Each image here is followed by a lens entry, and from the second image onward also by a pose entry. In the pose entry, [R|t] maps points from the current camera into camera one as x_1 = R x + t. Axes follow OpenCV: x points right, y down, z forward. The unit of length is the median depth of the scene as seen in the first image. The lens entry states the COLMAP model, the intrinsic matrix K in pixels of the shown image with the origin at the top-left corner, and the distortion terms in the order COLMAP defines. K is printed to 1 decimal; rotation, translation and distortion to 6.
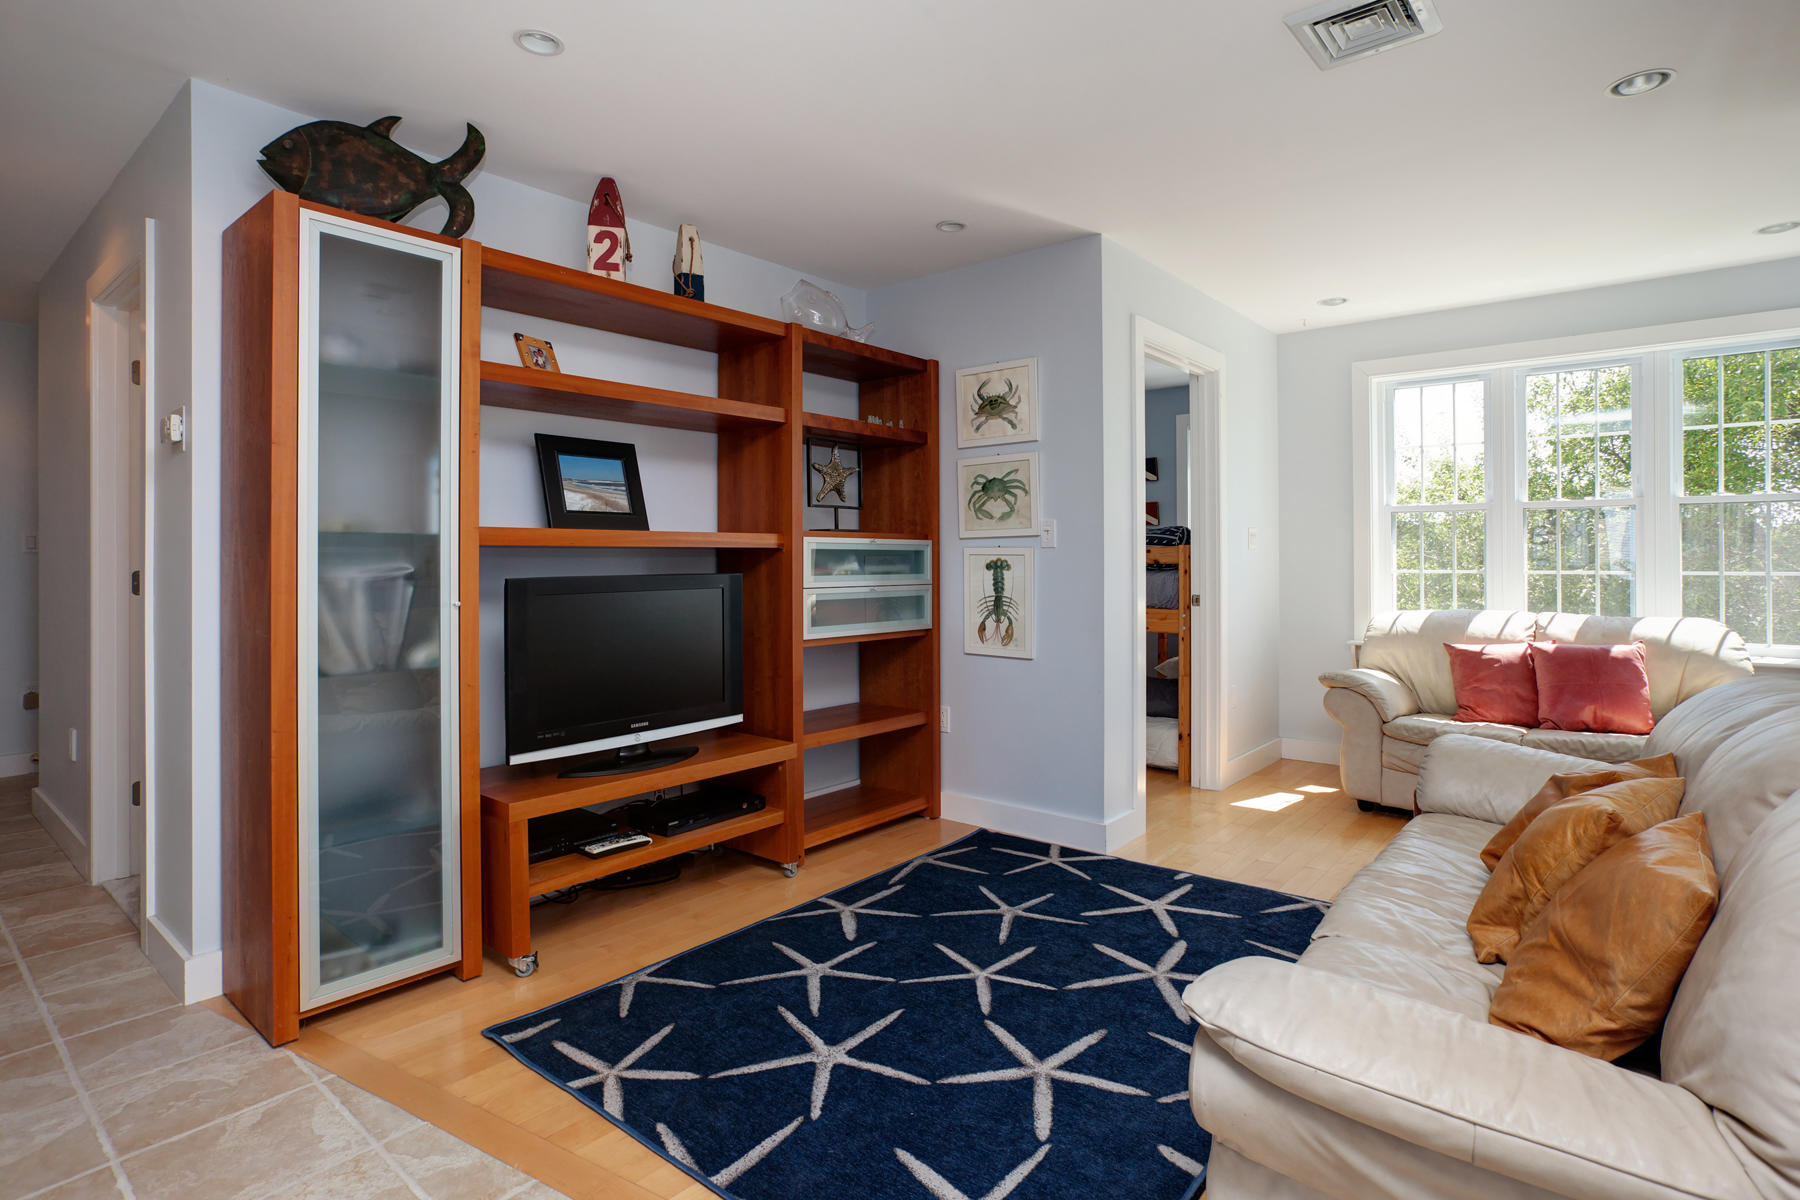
lens RADIAL K [[910.1, 0, 913.4], [0, 910.1, 550.8], [0, 0, 1]] dist [-0.044409, 0.022724]
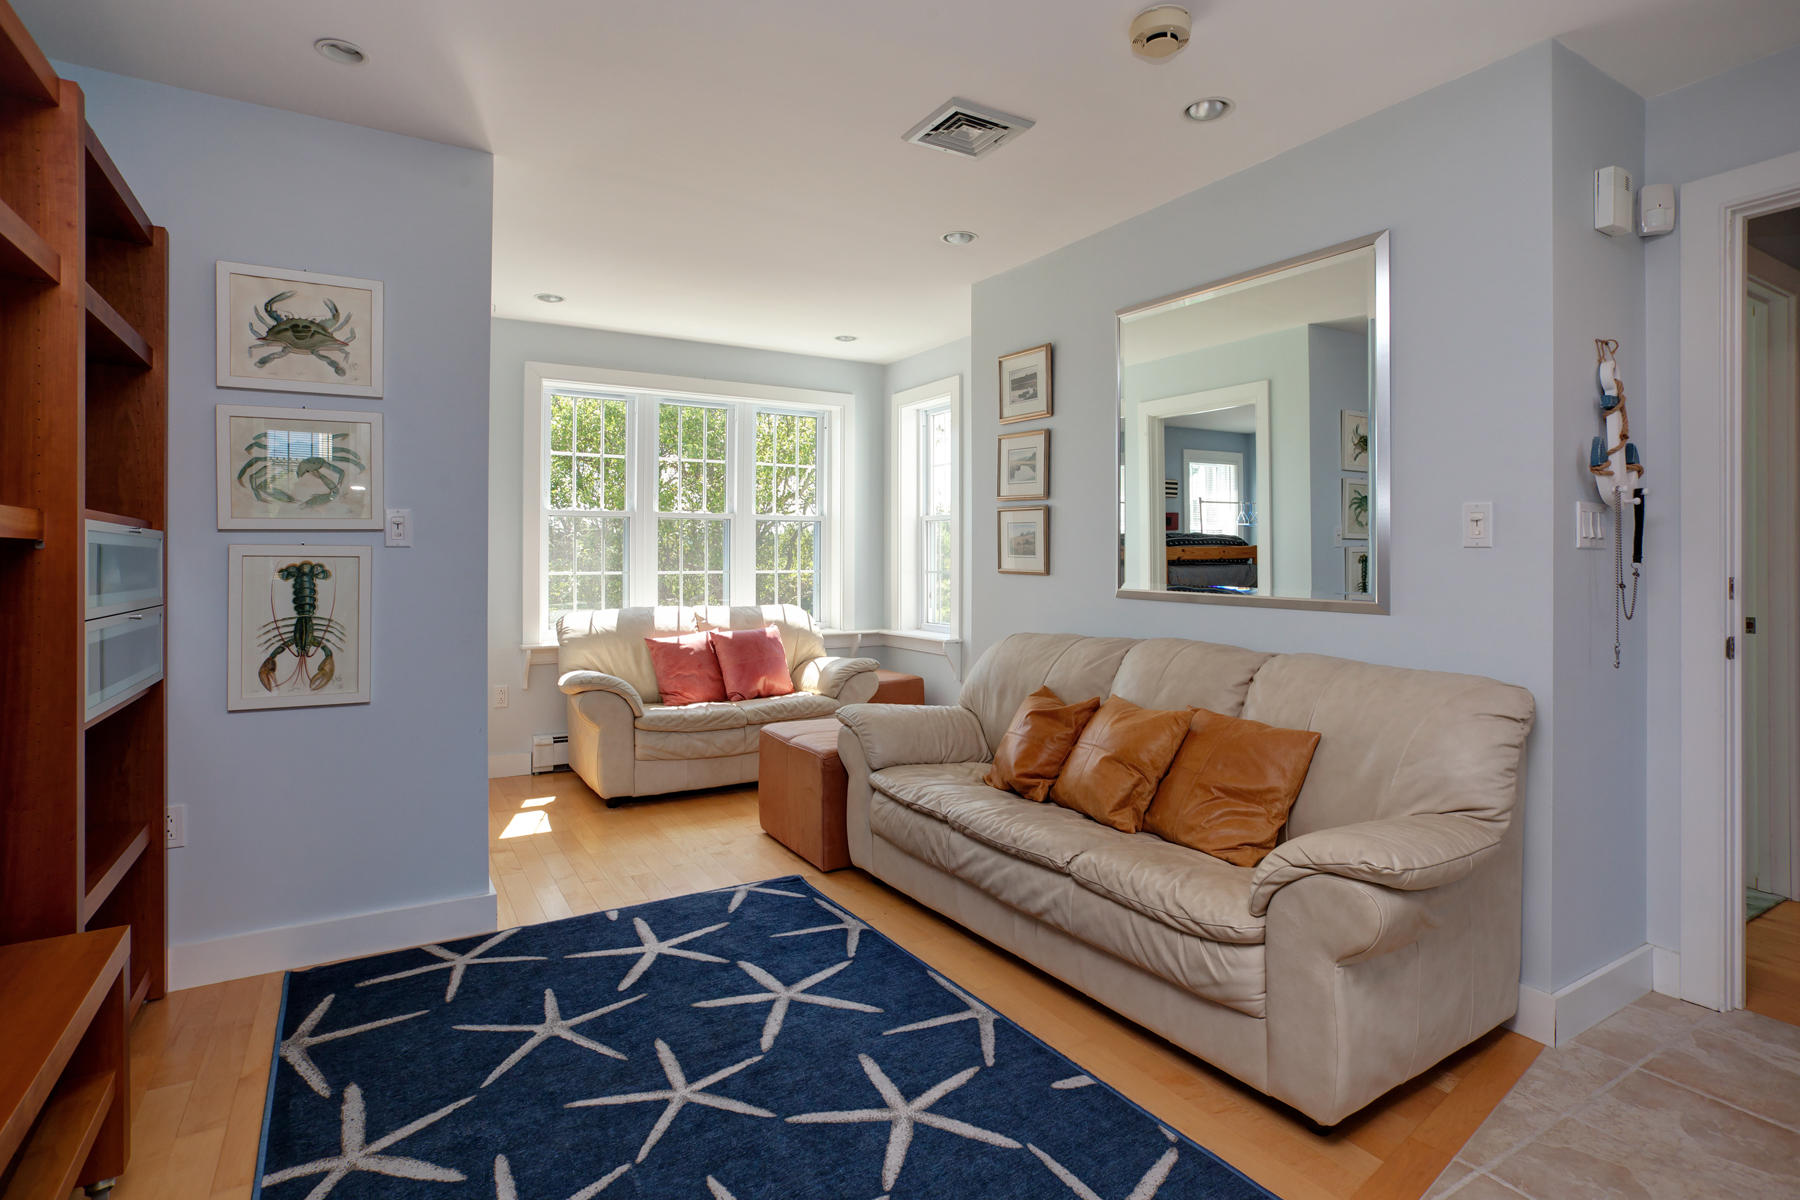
lens RADIAL K [[910.1, 0, 913.4], [0, 910.1, 550.8], [0, 0, 1]] dist [-0.044409, 0.022724]
pose [[0.336486, 0.010763, 0.941627, -0.384365], [-0.010096, 0.999918, -0.007821, 0.001061], [-0.941634, -0.006875, 0.336567, 0.355810]]
